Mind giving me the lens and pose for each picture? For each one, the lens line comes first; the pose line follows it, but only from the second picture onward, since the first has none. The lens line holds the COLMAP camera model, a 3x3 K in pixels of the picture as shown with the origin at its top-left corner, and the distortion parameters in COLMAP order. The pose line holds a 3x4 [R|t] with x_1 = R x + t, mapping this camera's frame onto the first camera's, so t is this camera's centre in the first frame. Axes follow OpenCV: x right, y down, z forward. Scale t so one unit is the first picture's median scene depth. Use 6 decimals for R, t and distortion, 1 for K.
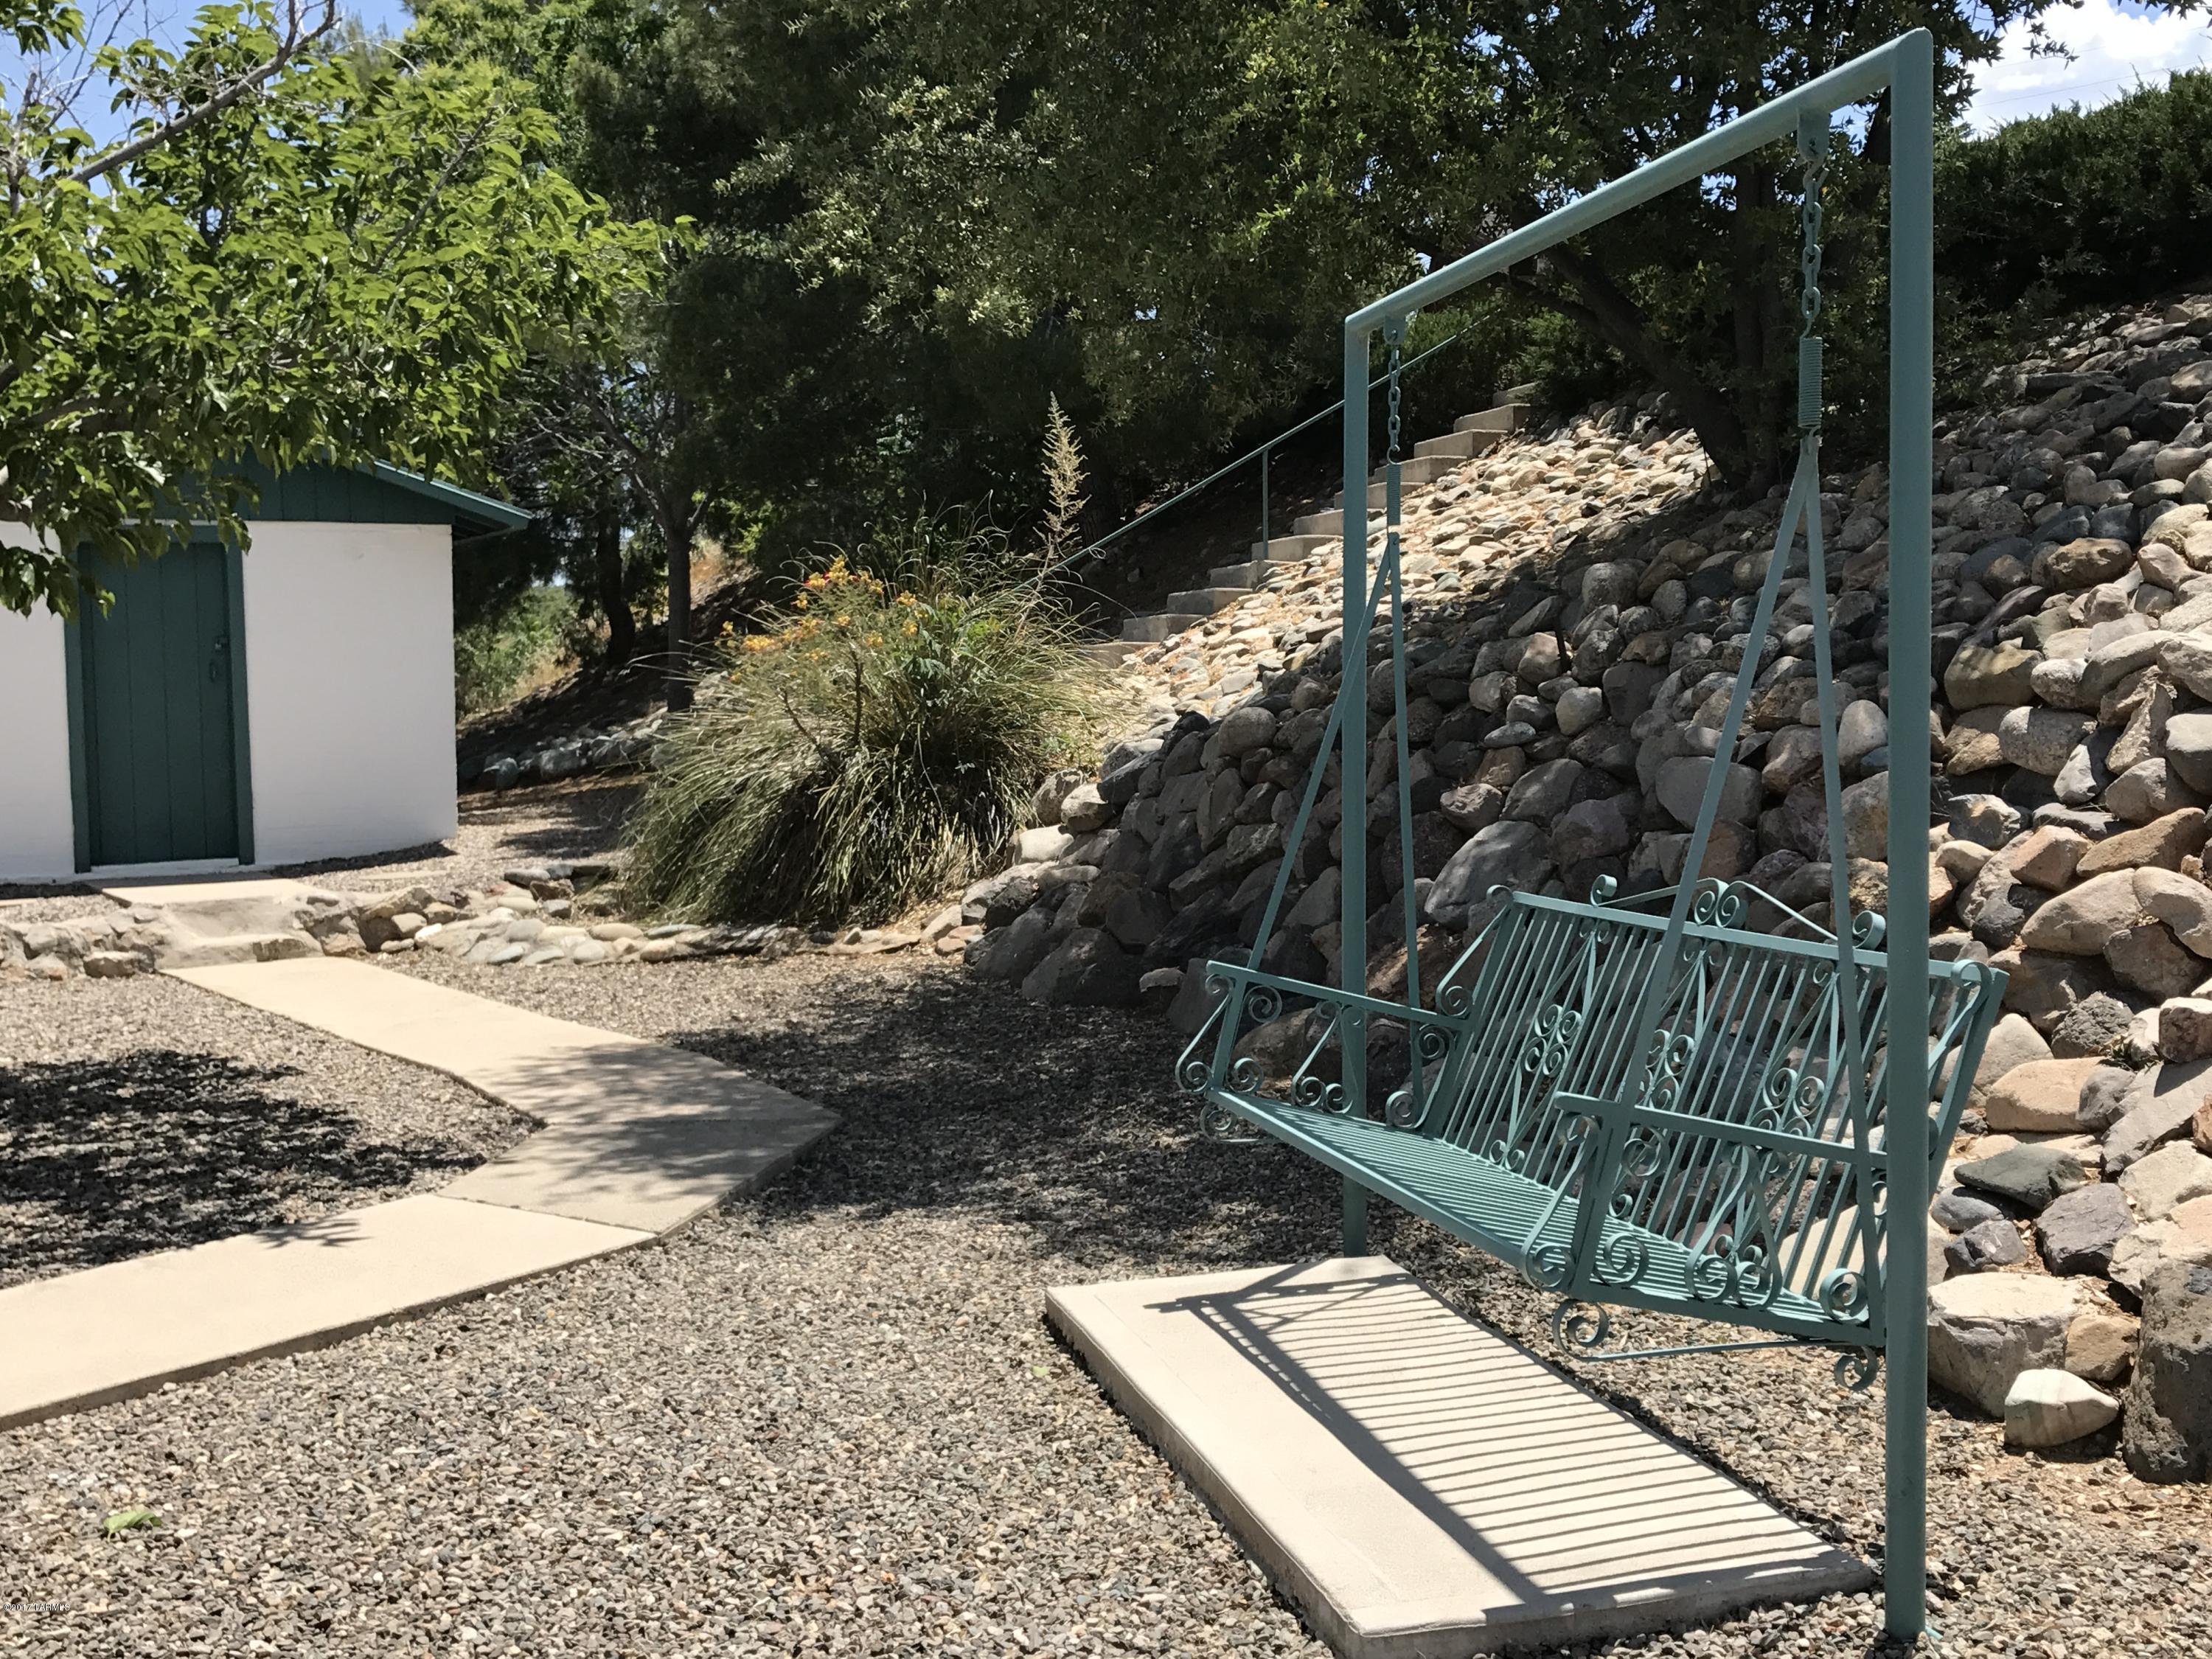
lens RADIAL K [[2367.9, 0, 1106.9], [0, 2367.9, 827.0], [0, 0, 1]] dist [-0.001221, 0.000000]
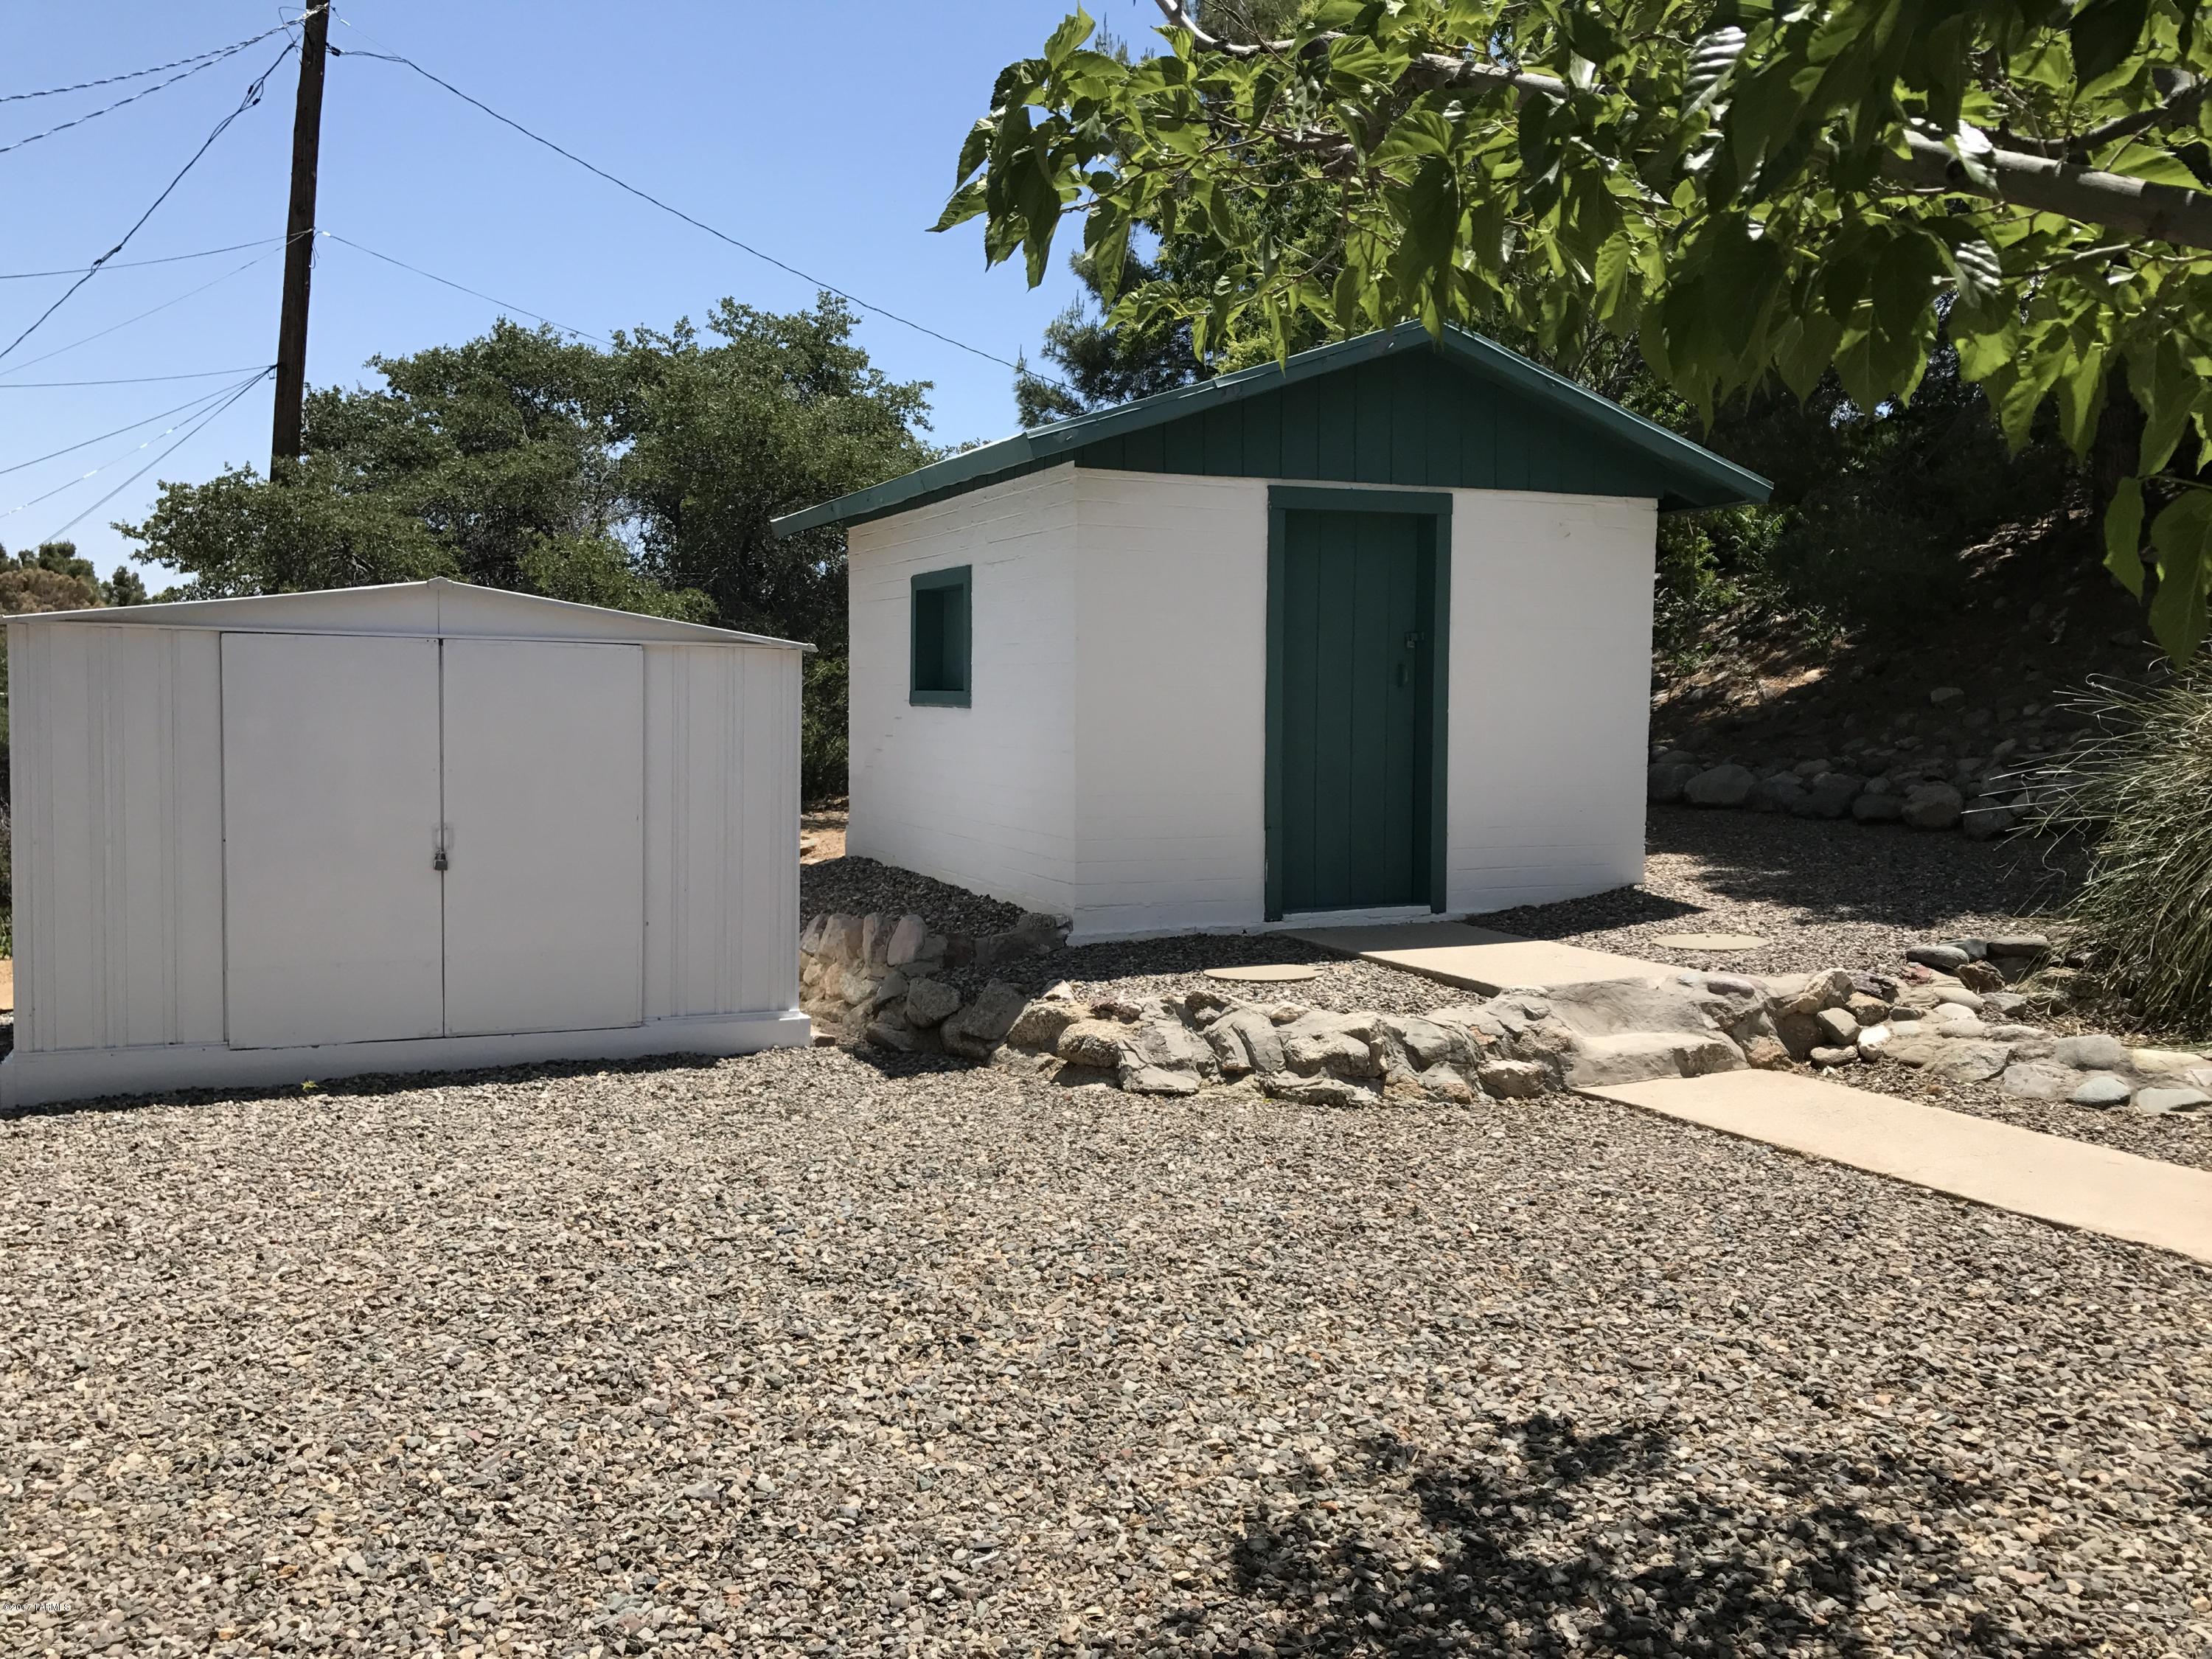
lens RADIAL K [[1811.0, 0, 1104.4], [0, 1811.0, 832.2], [0, 0, 1]] dist [0.060154, -0.048246]
pose [[0.990295, 0.026847, -0.136361, -0.449046], [-0.025154, 0.999584, 0.014121, -0.020189], [0.136683, -0.010554, 0.990559, 0.419702]]
